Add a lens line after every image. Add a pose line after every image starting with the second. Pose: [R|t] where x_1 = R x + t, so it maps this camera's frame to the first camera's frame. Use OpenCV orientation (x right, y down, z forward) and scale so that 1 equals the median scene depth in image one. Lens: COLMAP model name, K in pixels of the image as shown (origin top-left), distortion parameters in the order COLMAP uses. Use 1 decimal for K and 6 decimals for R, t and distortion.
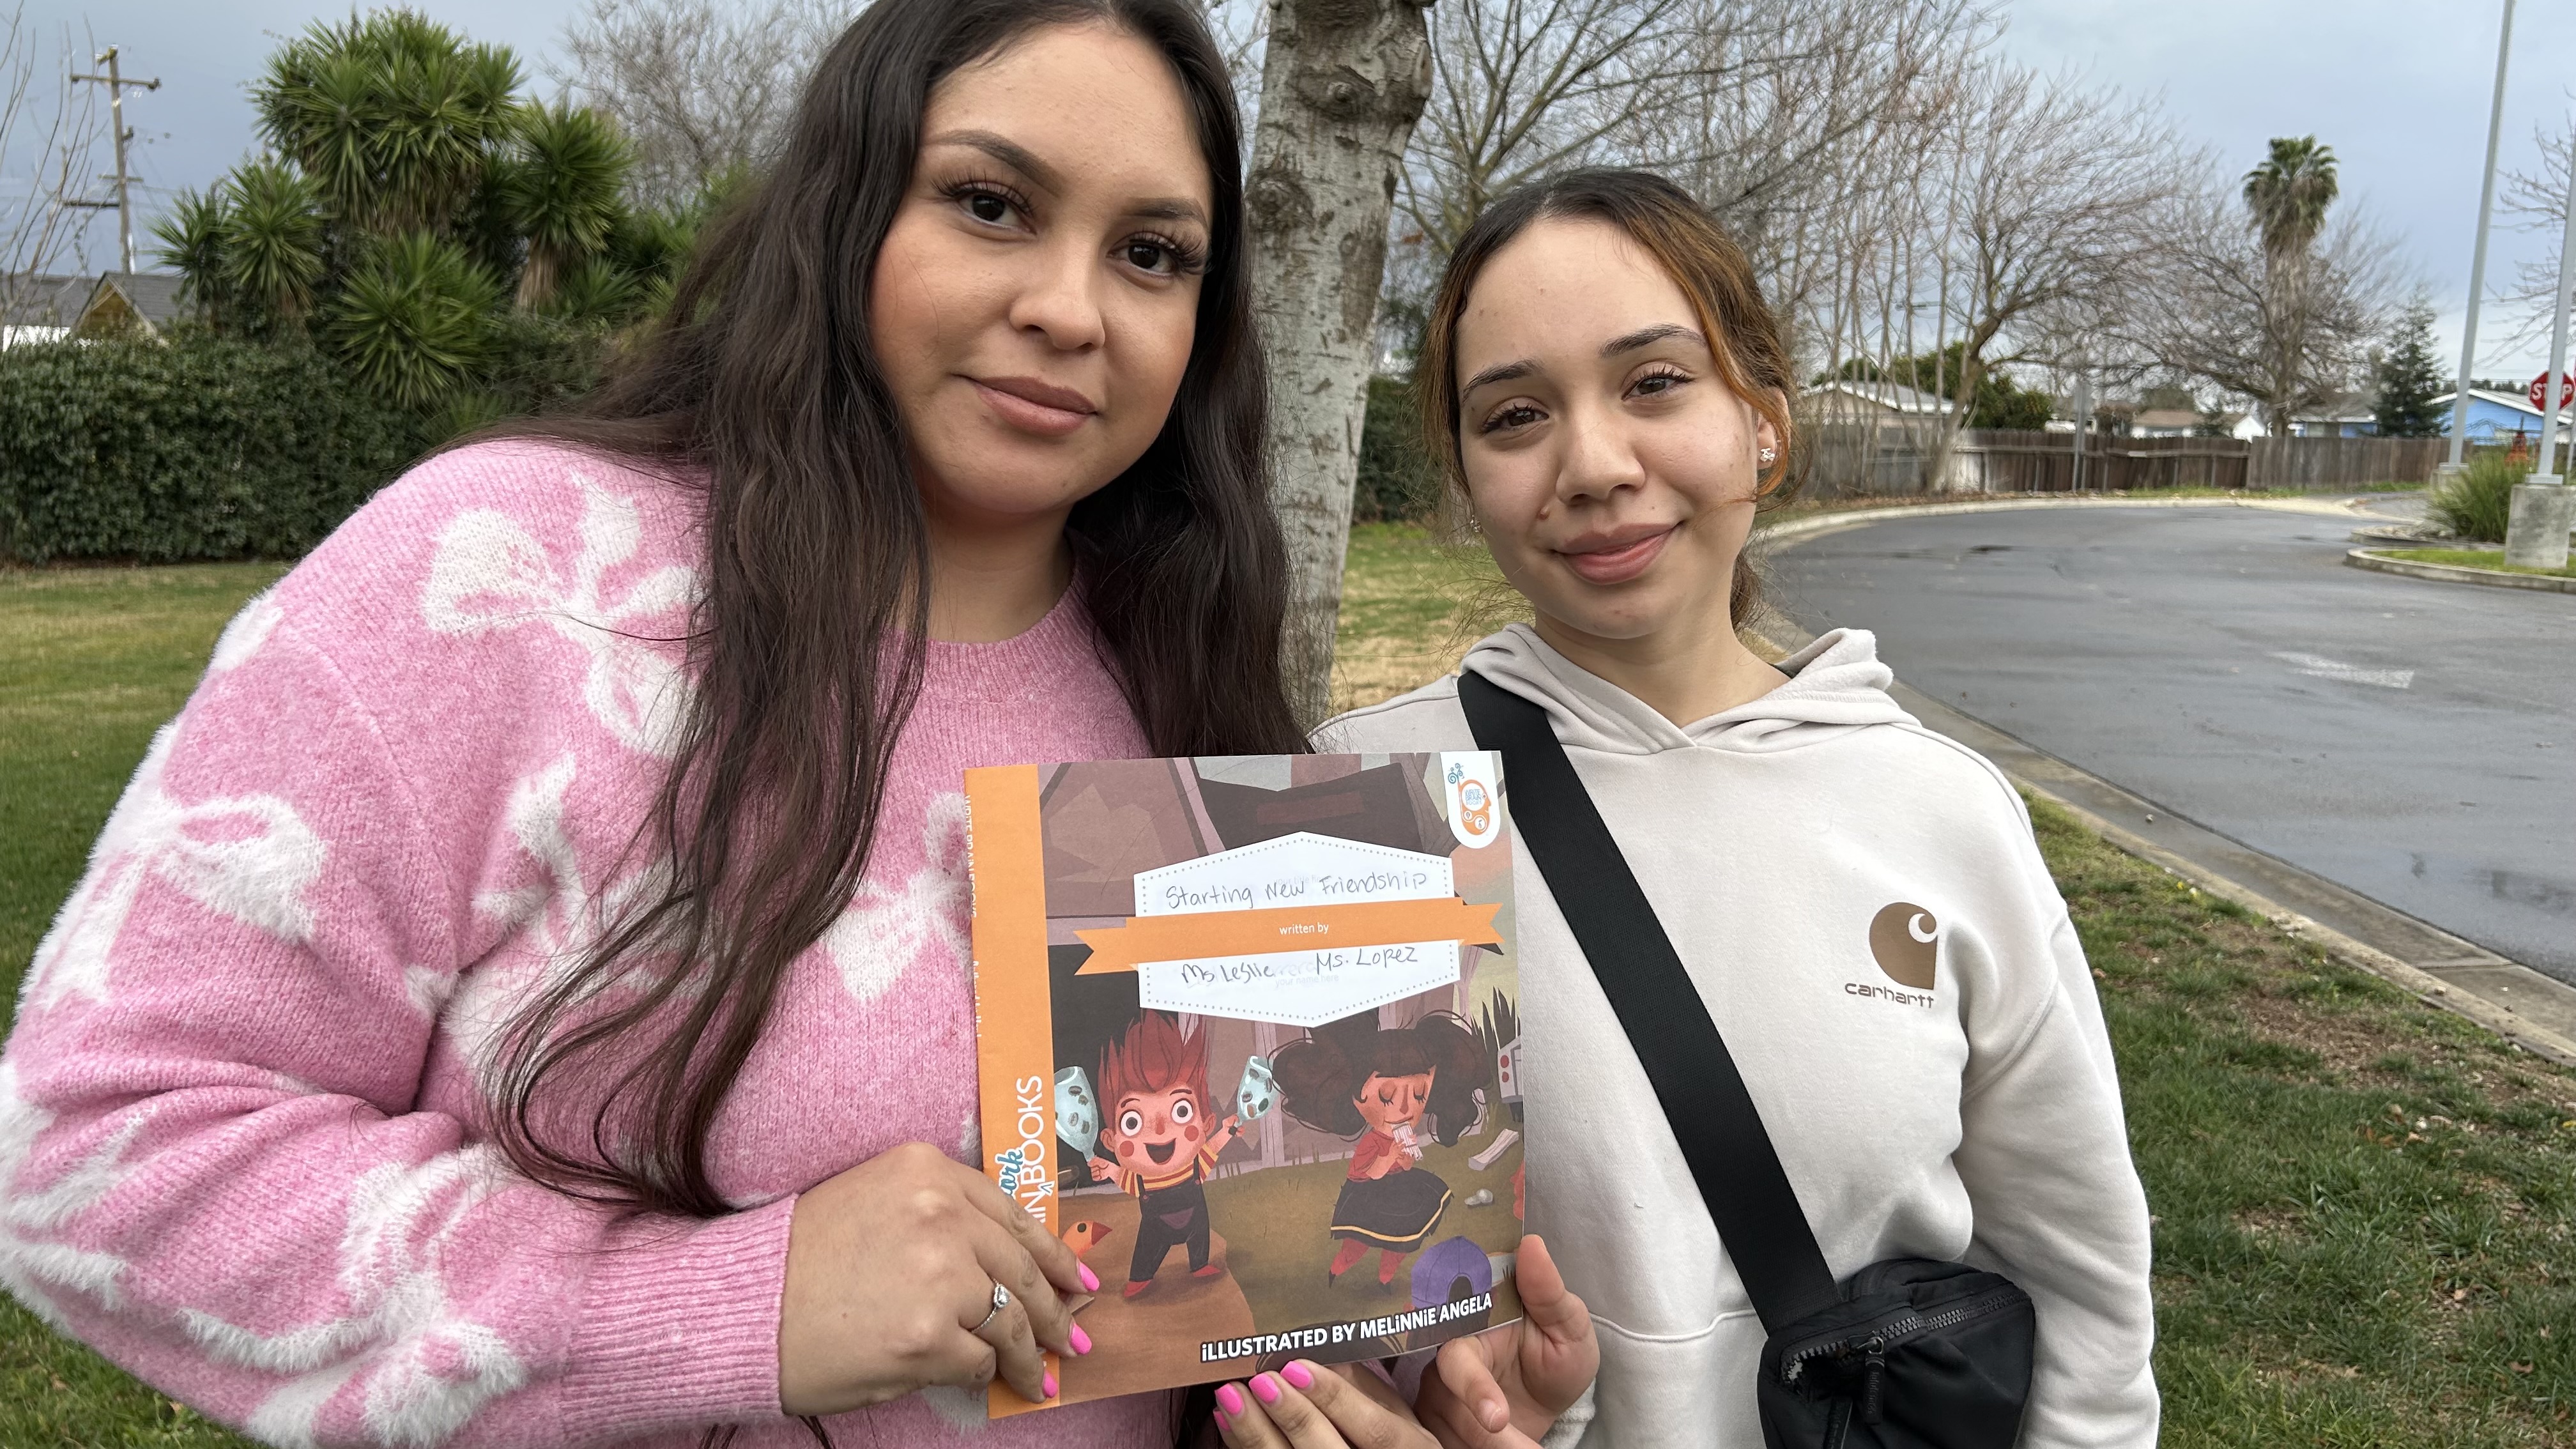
lens RADIAL K [[1920.4, 0, 1302.8], [0, 1920.4, 719.7], [0, 0, 1]] dist [0.030983, -0.021492]
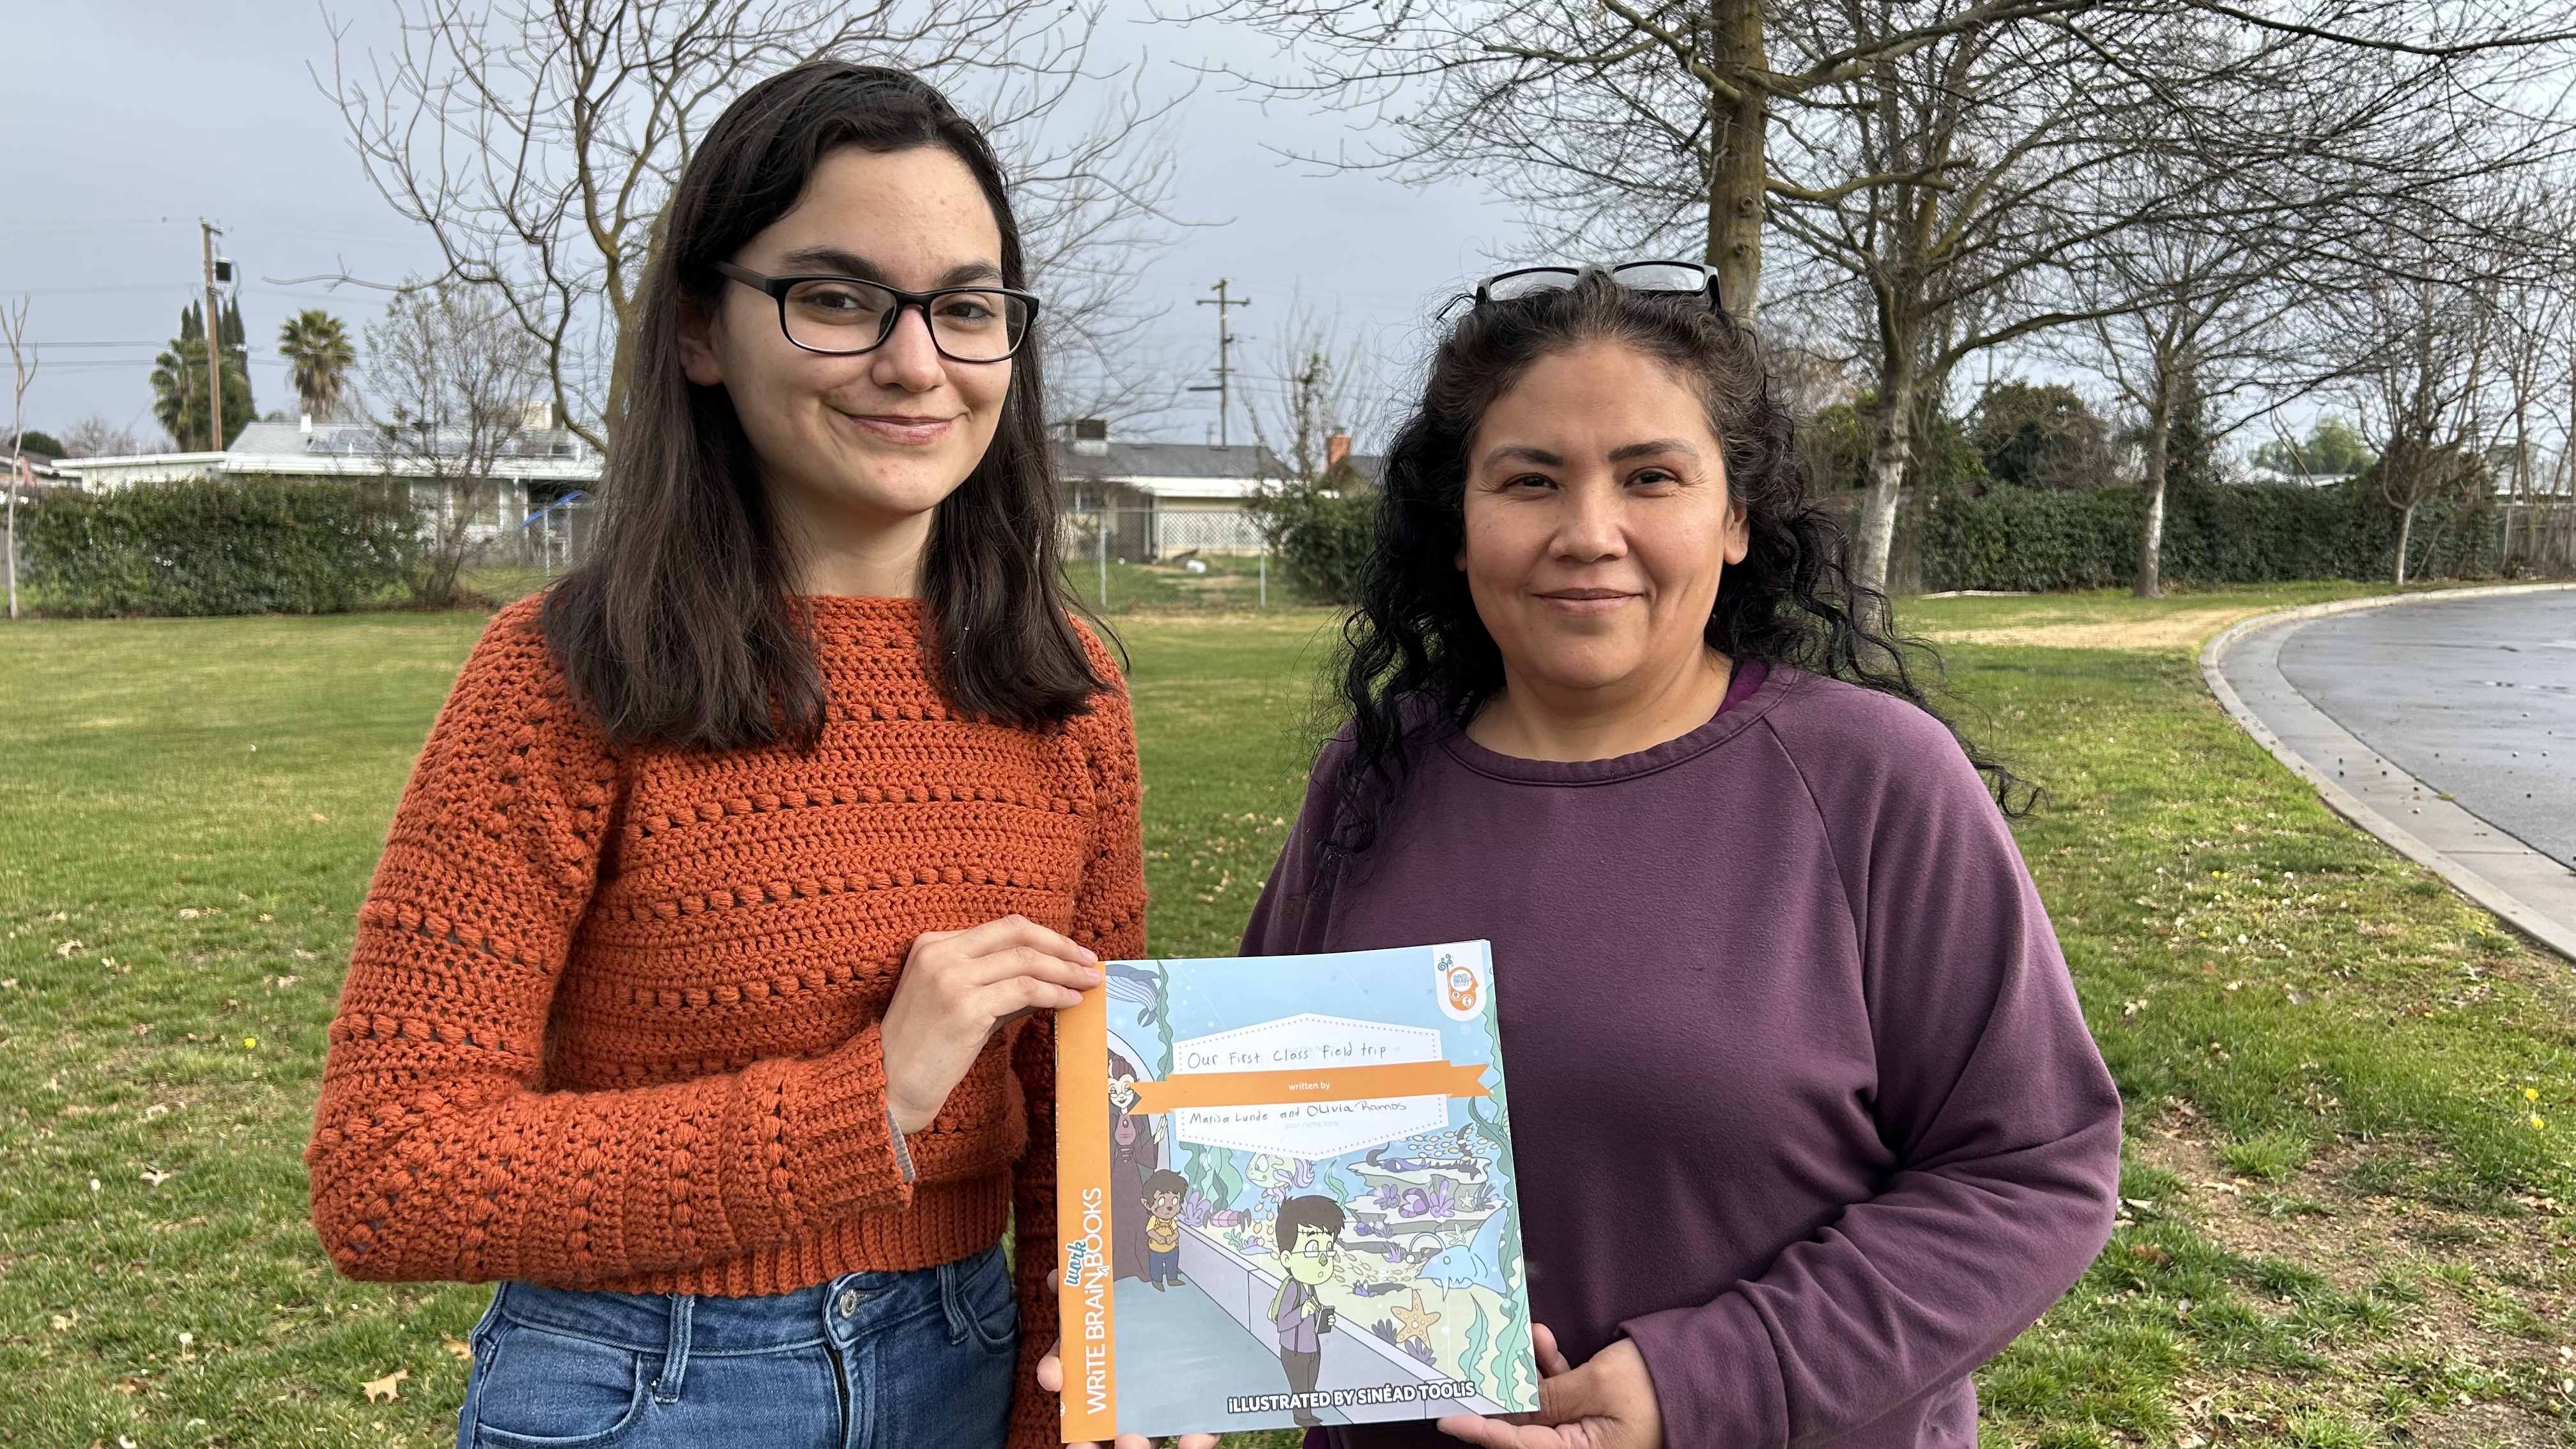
lens RADIAL K [[1912.2, 0, 1295.9], [0, 1912.2, 726.9], [0, 0, 1]] dist [0.055022, -0.057703]
pose [[0.906592, 0.026207, -0.421193, 0.138509], [-0.047108, 0.998117, -0.039295, 0.120107], [0.419370, 0.055466, 0.906119, -0.770483]]
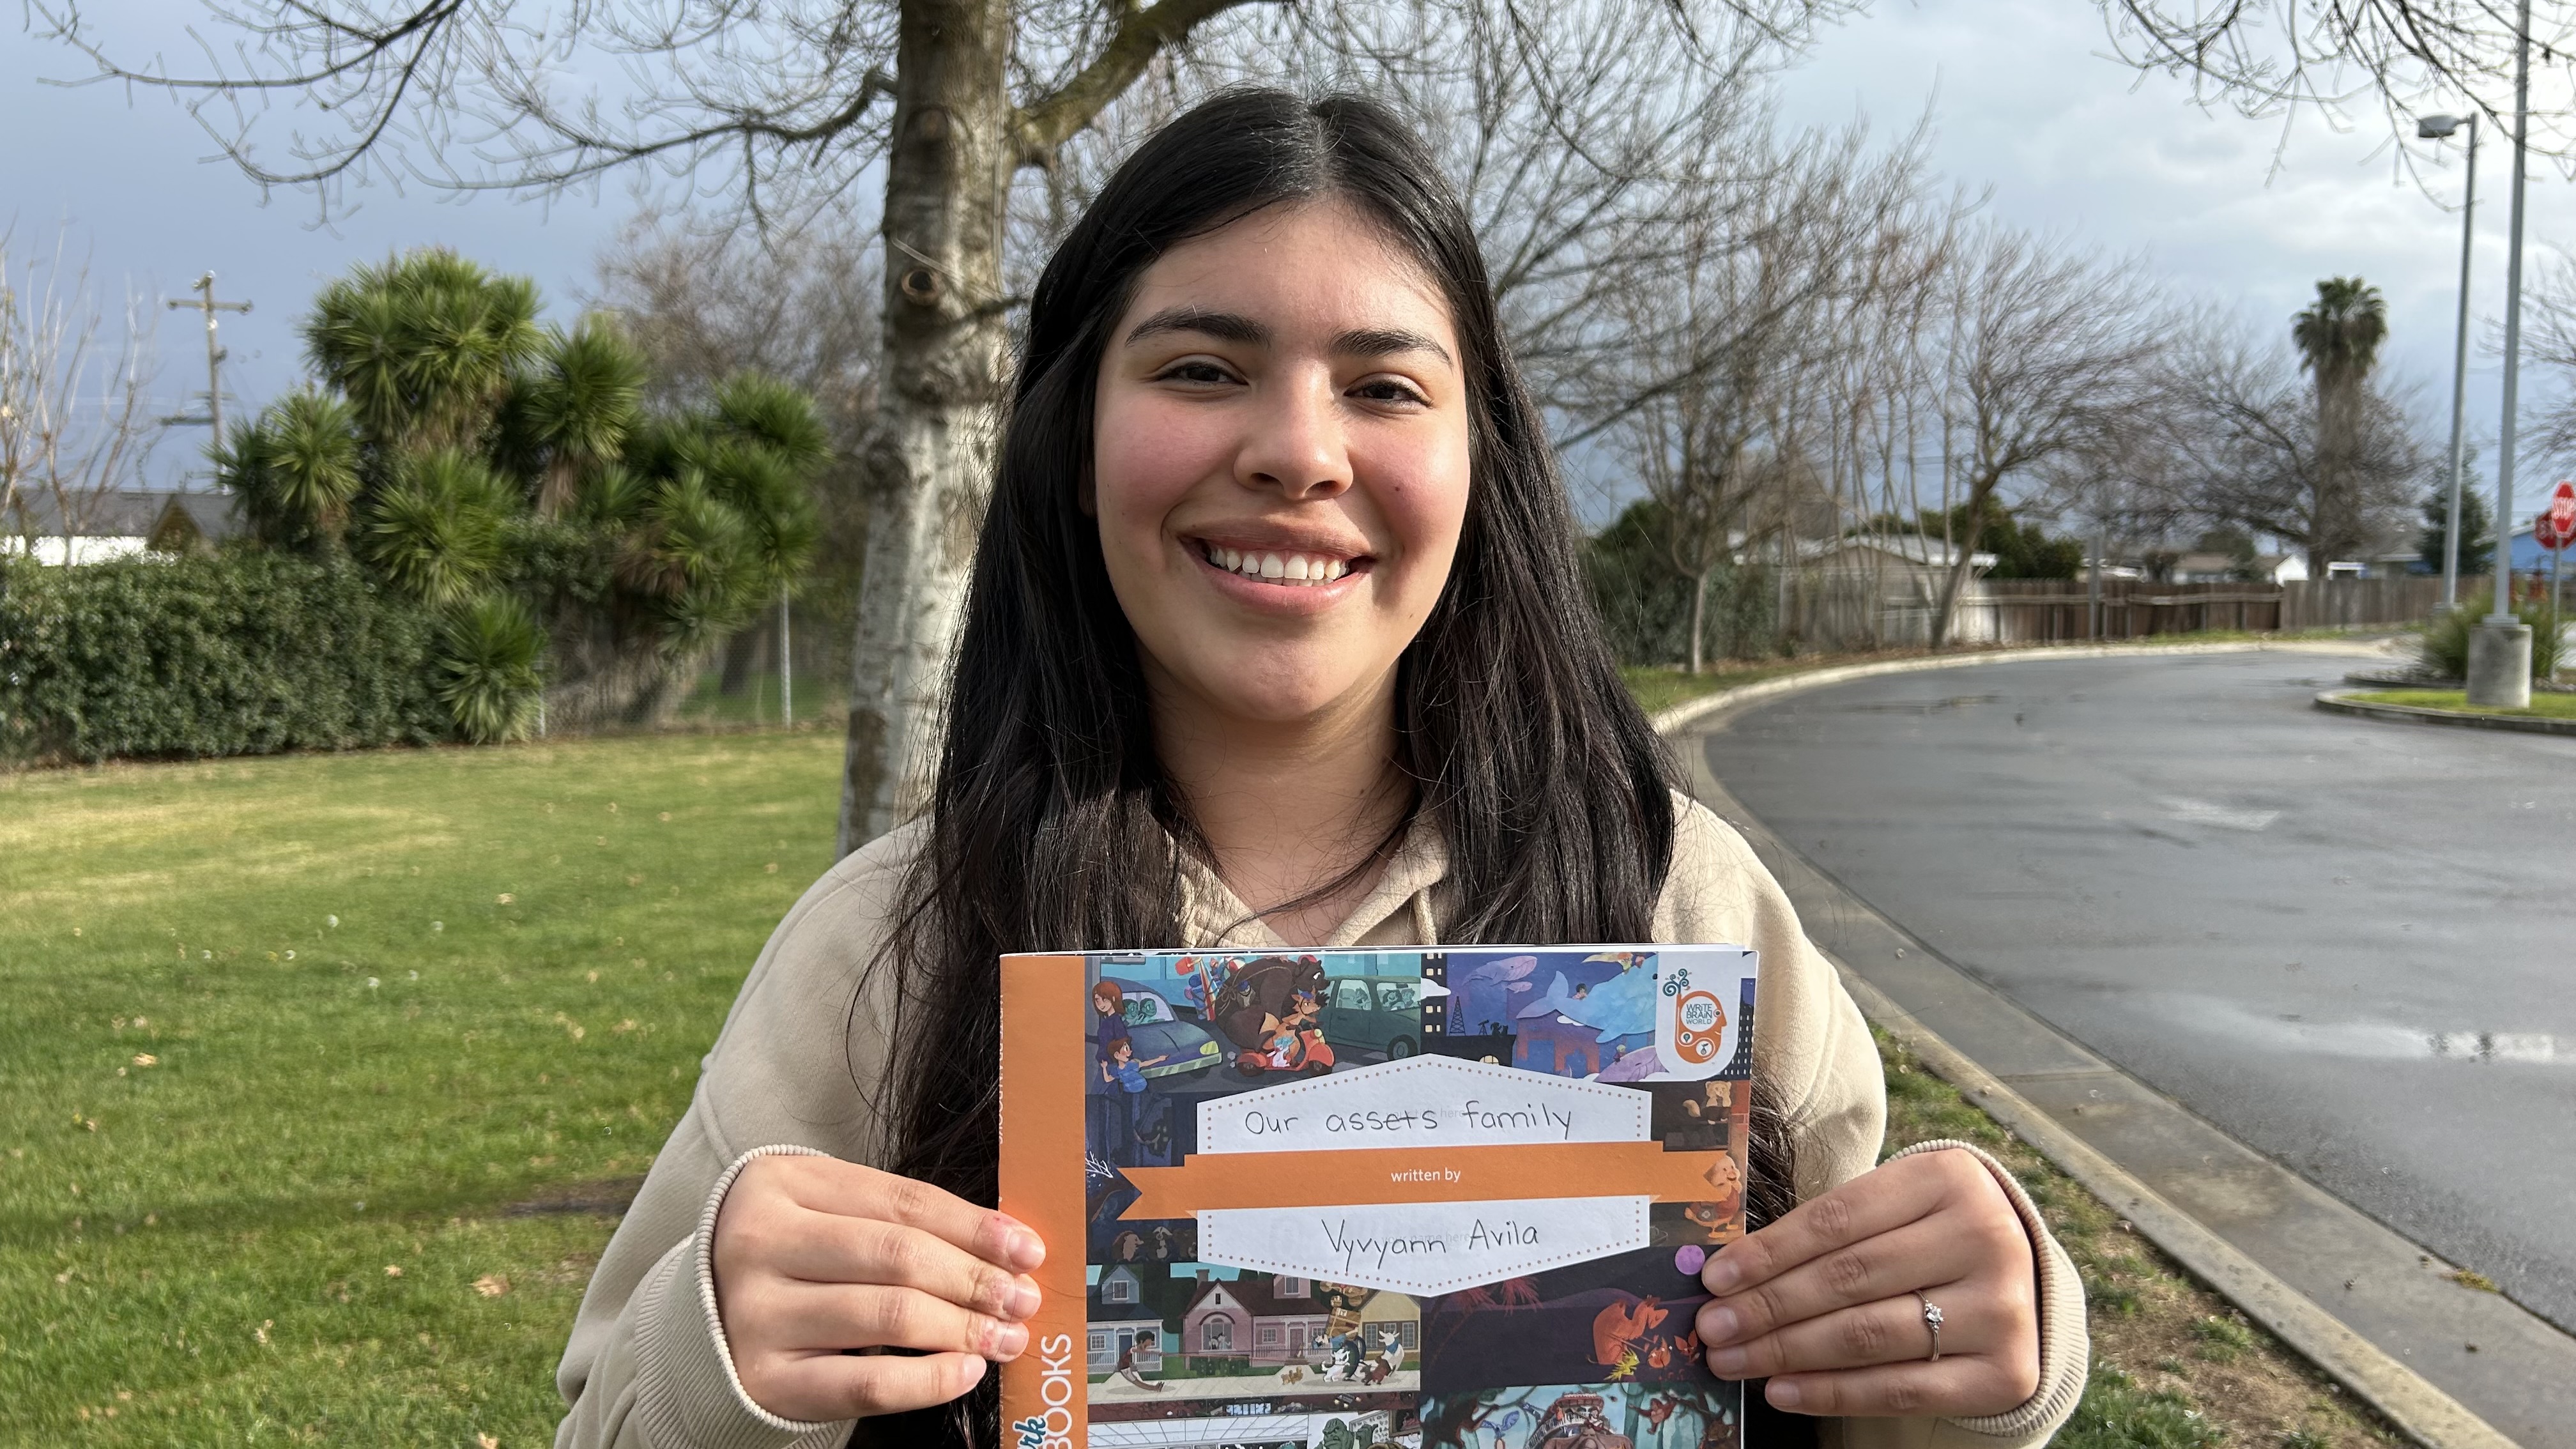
lens RADIAL K [[1932.7, 0, 1267.7], [0, 1932.7, 758.5], [0, 0, 1]] dist [0.011452, 0.007528]
pose [[0.998343, -0.023407, -0.052572, 0.055705], [0.019897, 0.997600, -0.066318, 0.002762], [0.053998, 0.065162, 0.996413, -0.047480]]
